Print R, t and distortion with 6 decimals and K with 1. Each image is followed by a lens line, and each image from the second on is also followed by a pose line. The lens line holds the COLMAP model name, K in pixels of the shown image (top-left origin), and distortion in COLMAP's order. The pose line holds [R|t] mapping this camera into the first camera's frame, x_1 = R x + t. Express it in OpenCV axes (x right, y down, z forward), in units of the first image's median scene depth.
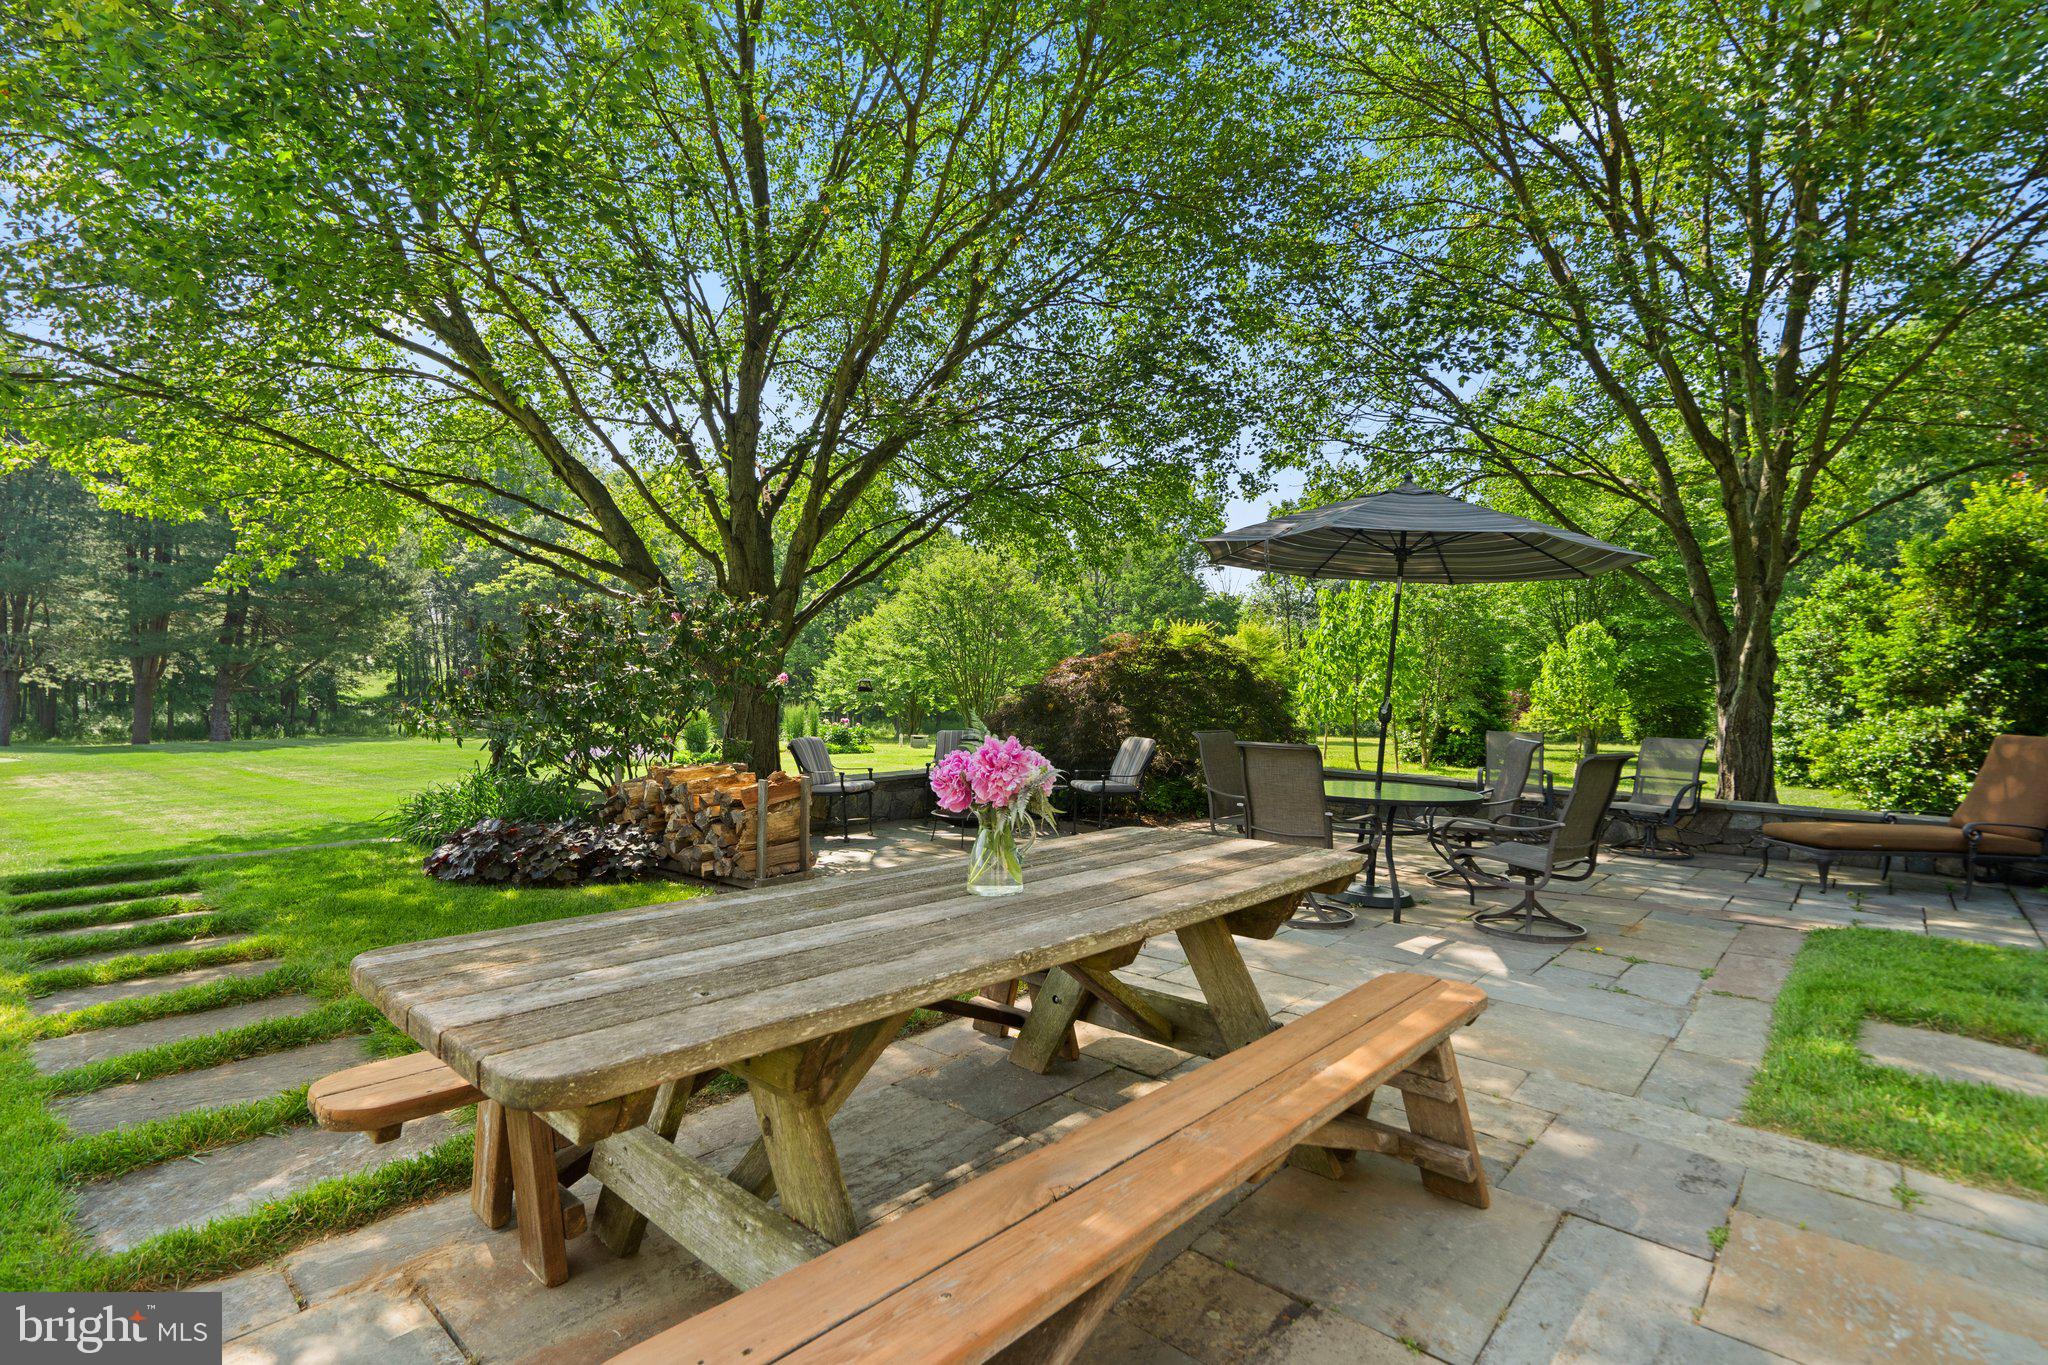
lens RADIAL K [[982.8, 0, 1034.5], [0, 982.8, 697.4], [0, 0, 1]] dist [-0.002553, 0.000145]
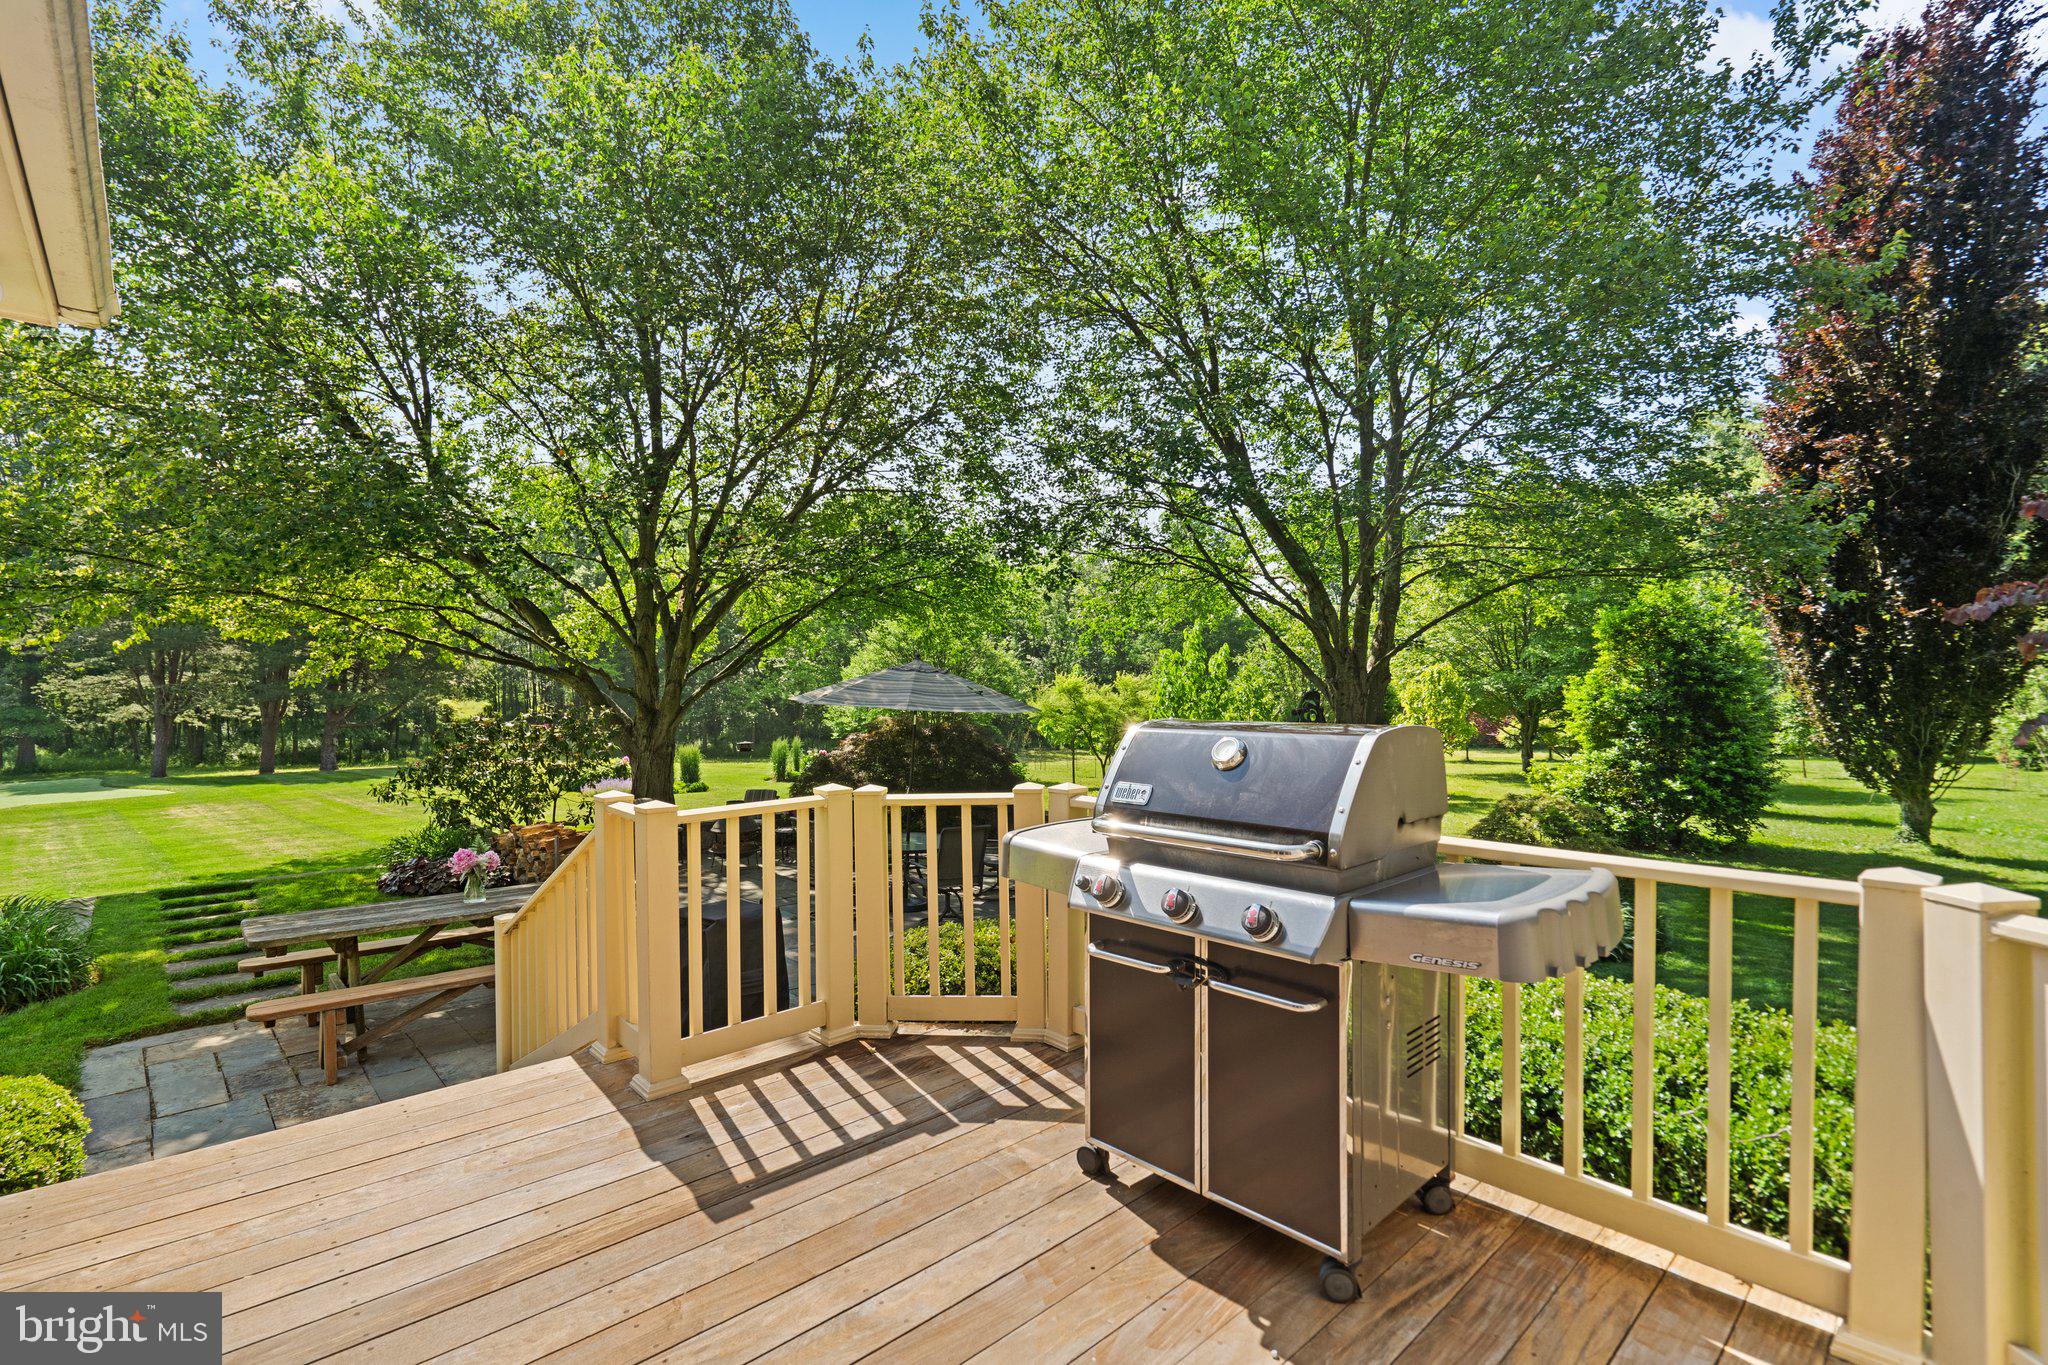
lens RADIAL K [[962.7, 0, 1017.8], [0, 962.7, 696.6], [0, 0, 1]] dist [-0.002713, -0.000306]
pose [[0.996369, -0.013750, -0.084018, 0.640385], [0.012923, 0.999863, -0.010381, -0.125860], [0.084149, 0.009257, 0.996410, -0.593126]]
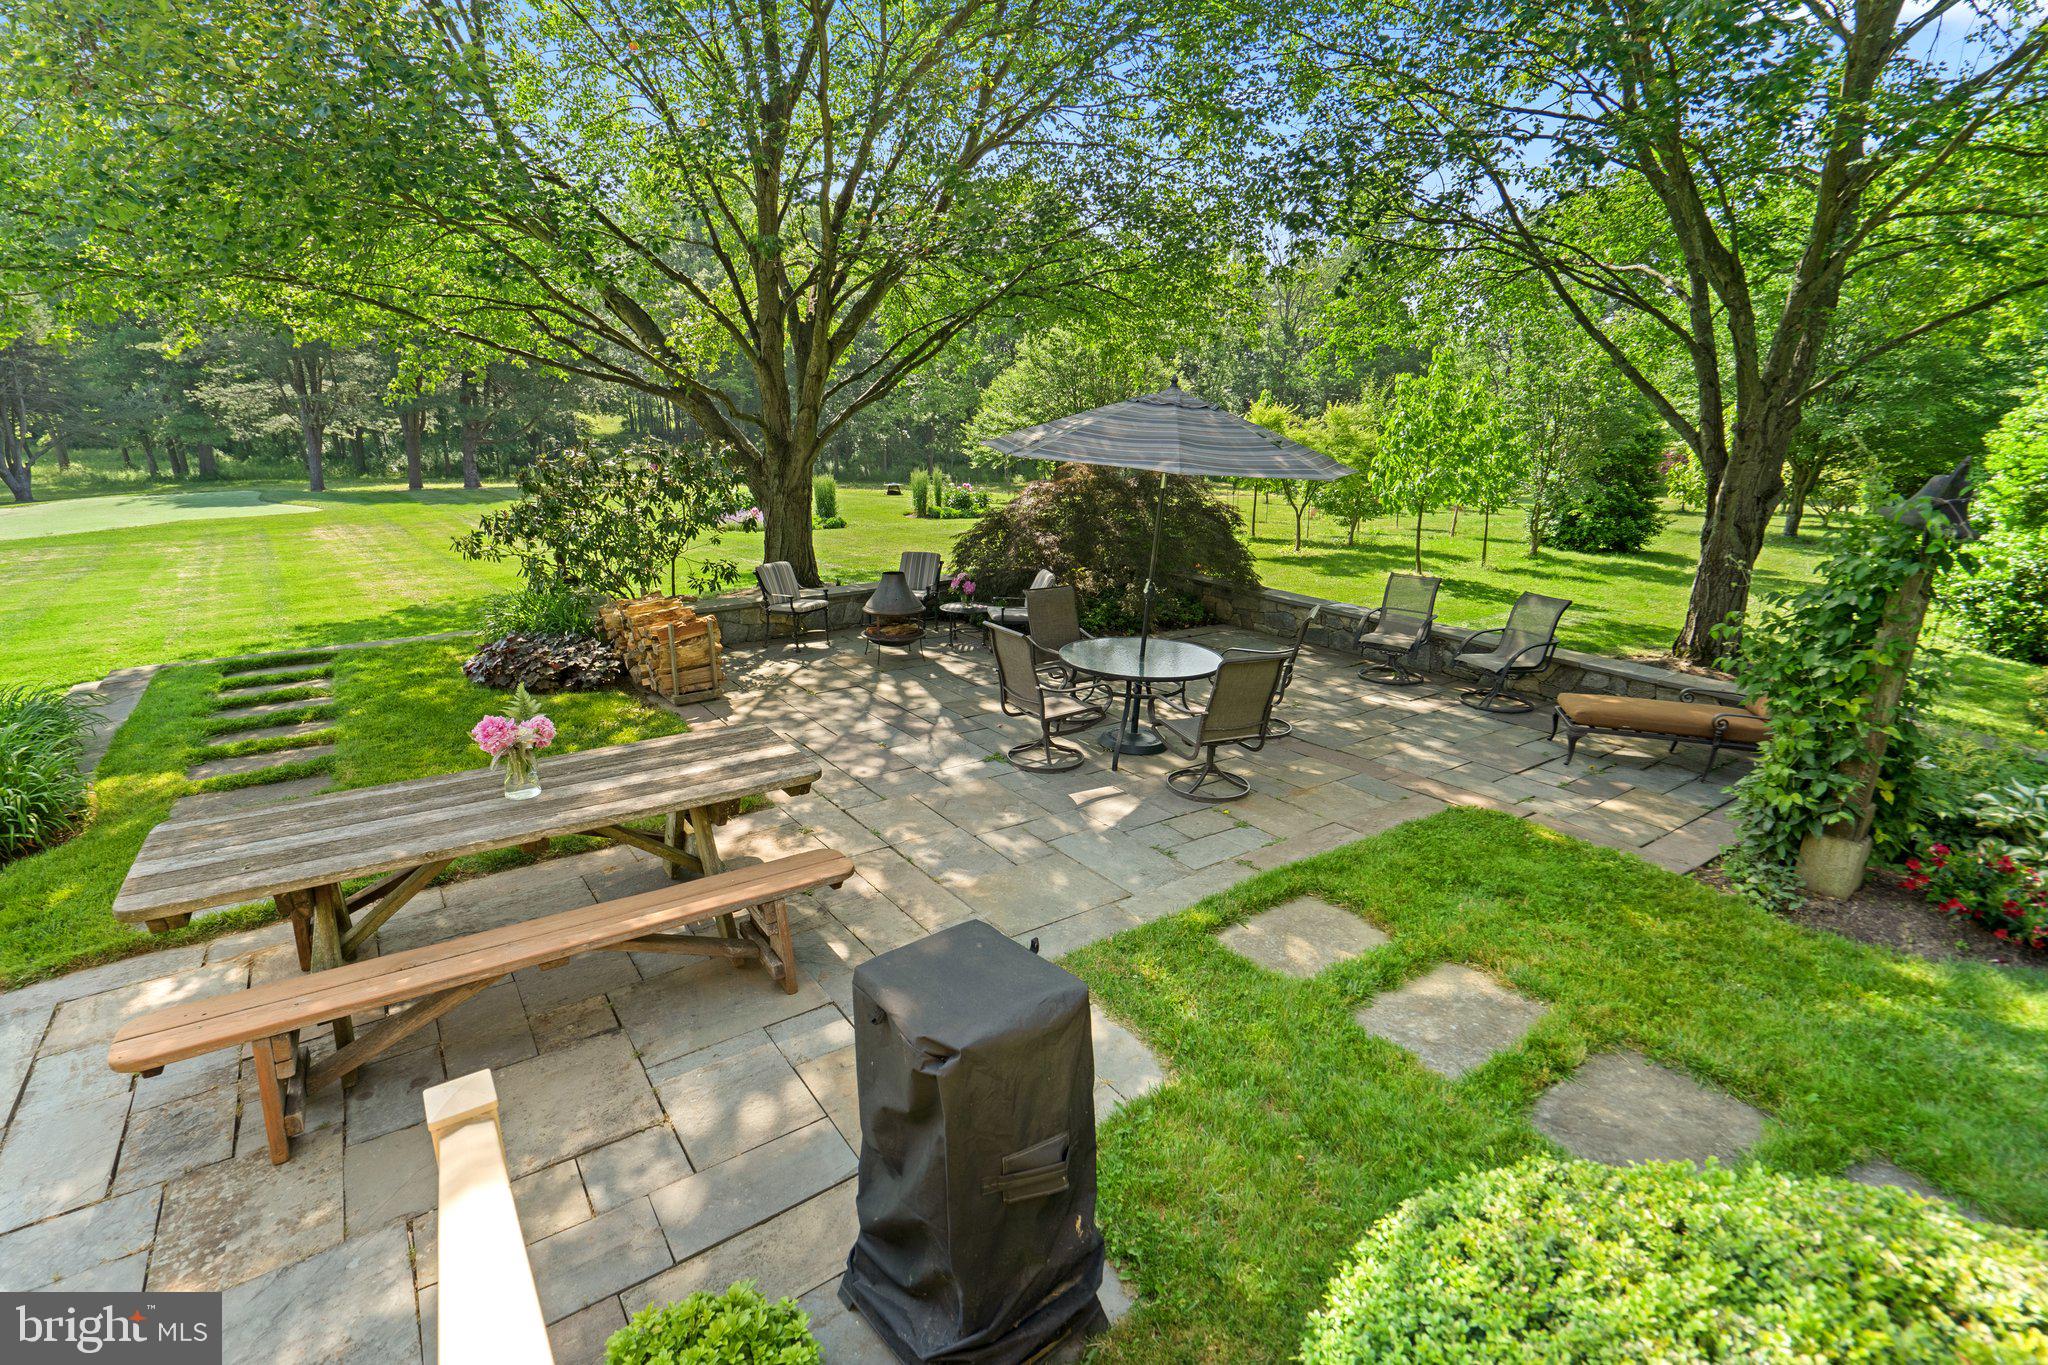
lens RADIAL K [[962.7, 0, 1017.8], [0, 962.7, 696.6], [0, 0, 1]] dist [-0.002713, -0.000306]
pose [[0.976620, 0.066276, -0.204500, 0.420482], [-0.009689, 0.963892, 0.266117, -0.158402], [0.214753, -0.257914, 0.941999, -0.134685]]
